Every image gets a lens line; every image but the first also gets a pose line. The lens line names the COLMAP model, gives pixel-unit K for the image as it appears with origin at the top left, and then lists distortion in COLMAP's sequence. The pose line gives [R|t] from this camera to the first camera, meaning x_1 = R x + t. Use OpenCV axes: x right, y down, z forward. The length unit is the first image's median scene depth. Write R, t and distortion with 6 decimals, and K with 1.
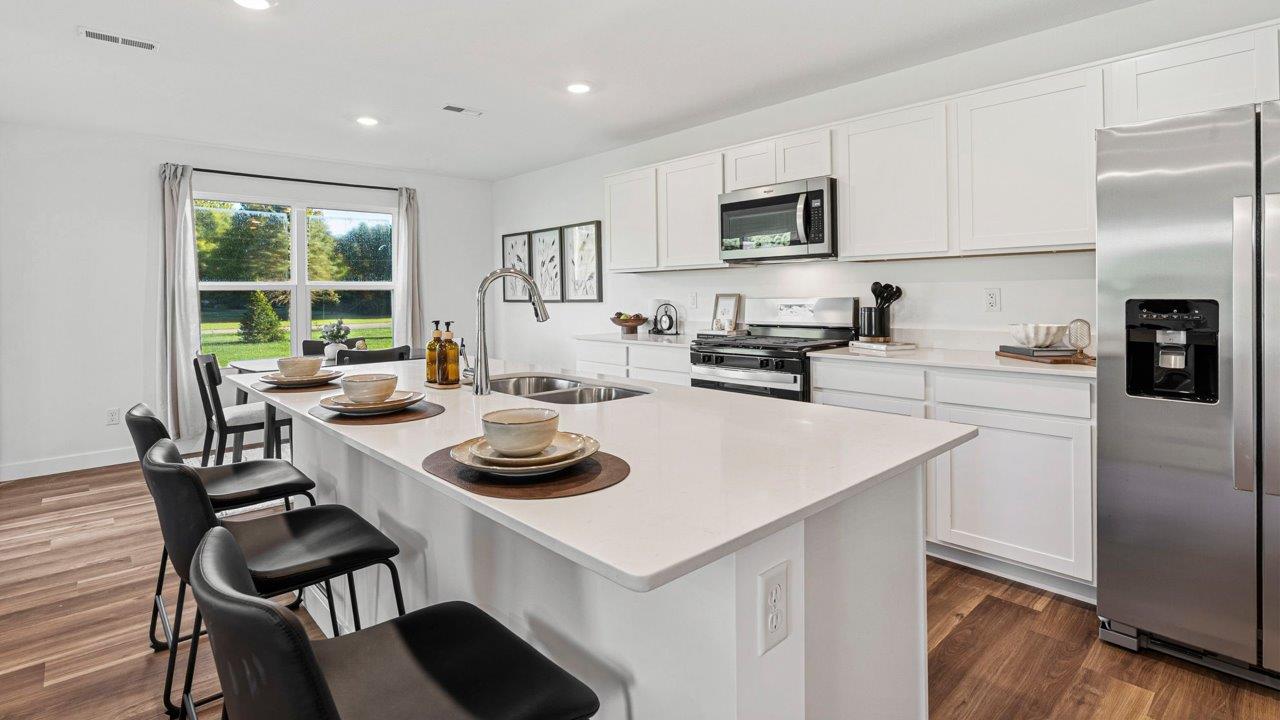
lens RADIAL K [[619.7, 0, 627.1], [0, 619.7, 299.3], [0, 0, 1]] dist [-0.002658, 0.000137]
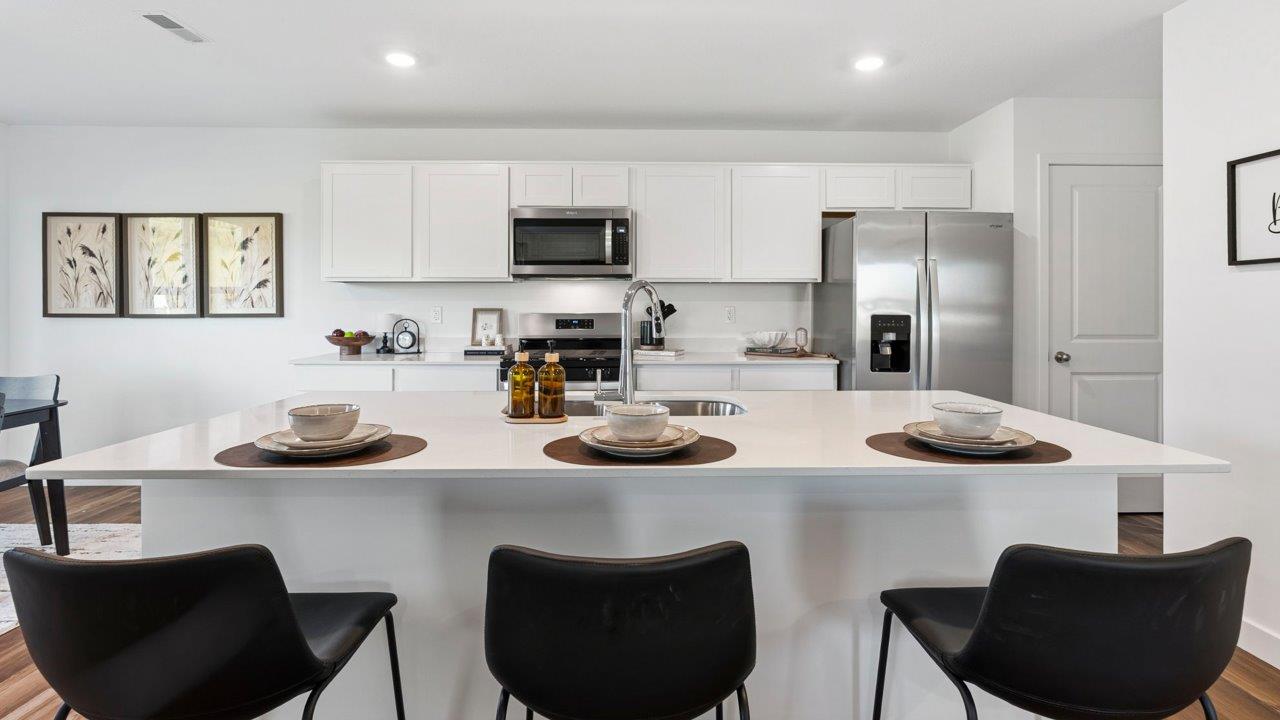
lens RADIAL K [[601.6, 0, 647.4], [0, 601.6, 309.8], [0, 0, 1]] dist [-0.009439, 0.000261]
pose [[0.651473, 0.007665, 0.758633, -0.462315], [-0.002415, 0.999965, -0.008029, 0.000319], [-0.758668, 0.003398, 0.651468, 0.223544]]
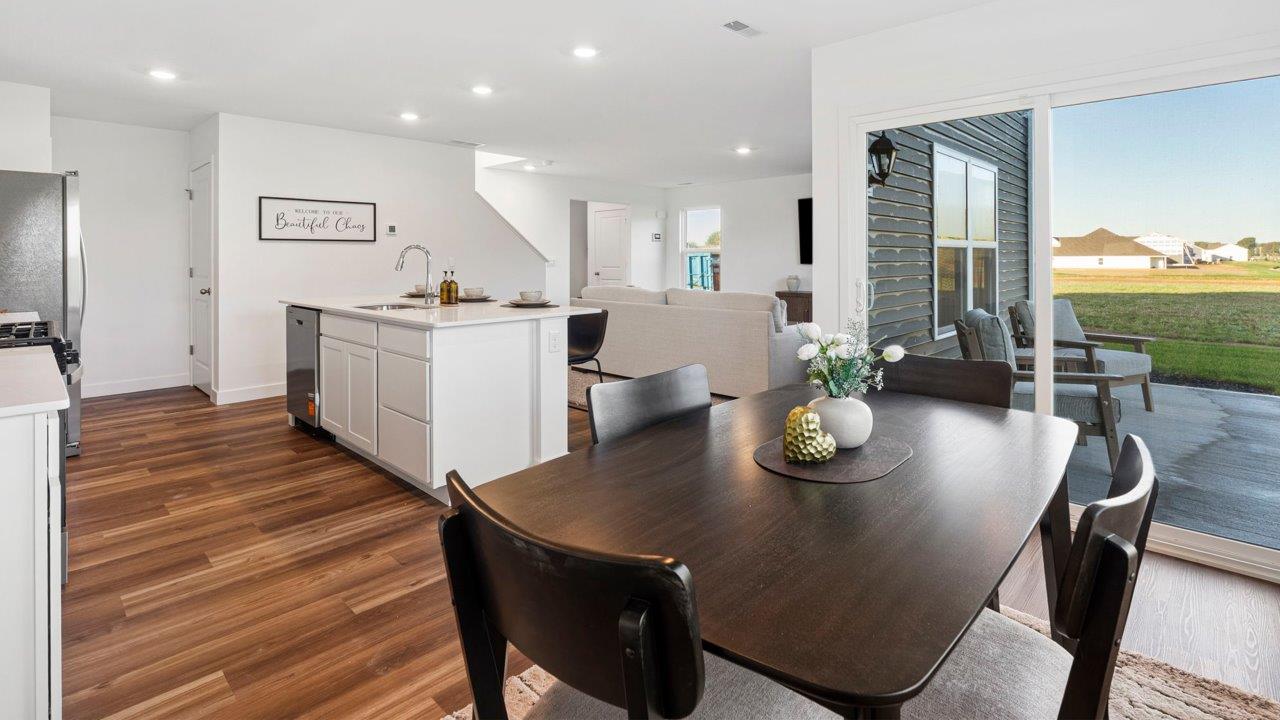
lens RADIAL K [[599.5, 0, 640.9], [0, 599.5, 259.7], [0, 0, 1]] dist [-0.001691, 0.000049]
pose [[-0.997228, 0.014378, -0.073000, -0.433436], [0.013453, 0.999823, 0.013148, -0.010111], [0.073176, 0.012129, -0.997245, 1.655697]]
